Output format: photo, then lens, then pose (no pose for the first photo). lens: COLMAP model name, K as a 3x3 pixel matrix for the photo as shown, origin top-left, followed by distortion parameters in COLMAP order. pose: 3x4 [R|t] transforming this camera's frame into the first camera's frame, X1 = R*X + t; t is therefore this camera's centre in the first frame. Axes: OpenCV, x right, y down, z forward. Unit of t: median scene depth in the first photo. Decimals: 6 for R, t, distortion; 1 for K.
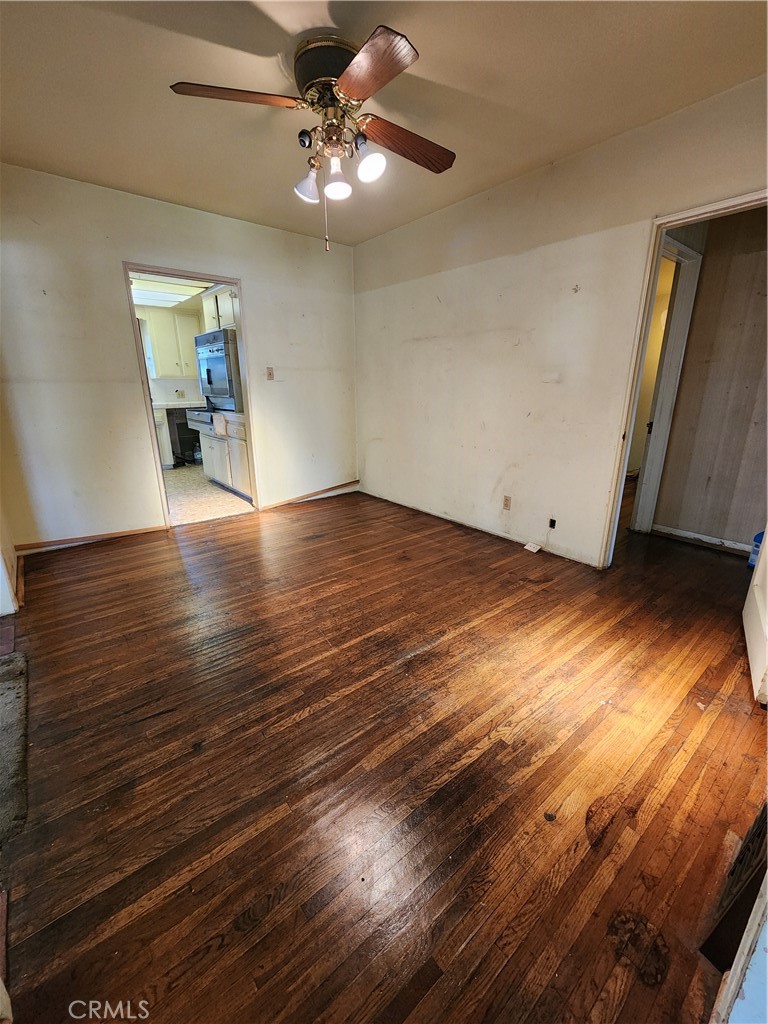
lens RADIAL K [[422.2, 0, 392.4], [0, 422.2, 510.8], [0, 0, 1]] dist [-0.001510, 0.000682]
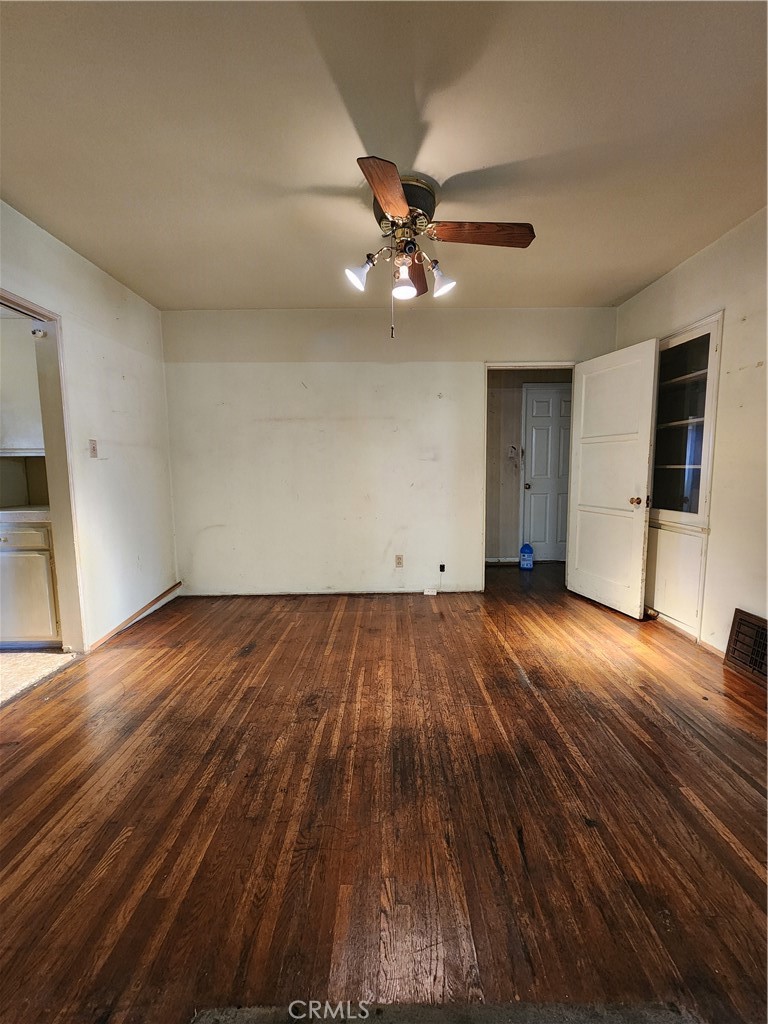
lens RADIAL K [[422.2, 0, 392.4], [0, 422.2, 510.8], [0, 0, 1]] dist [-0.001510, 0.000682]
pose [[0.629073, -0.084624, 0.772726, -0.883708], [0.237067, 0.967587, -0.087032, -0.079713], [-0.740315, 0.237938, 0.628744, 0.368070]]
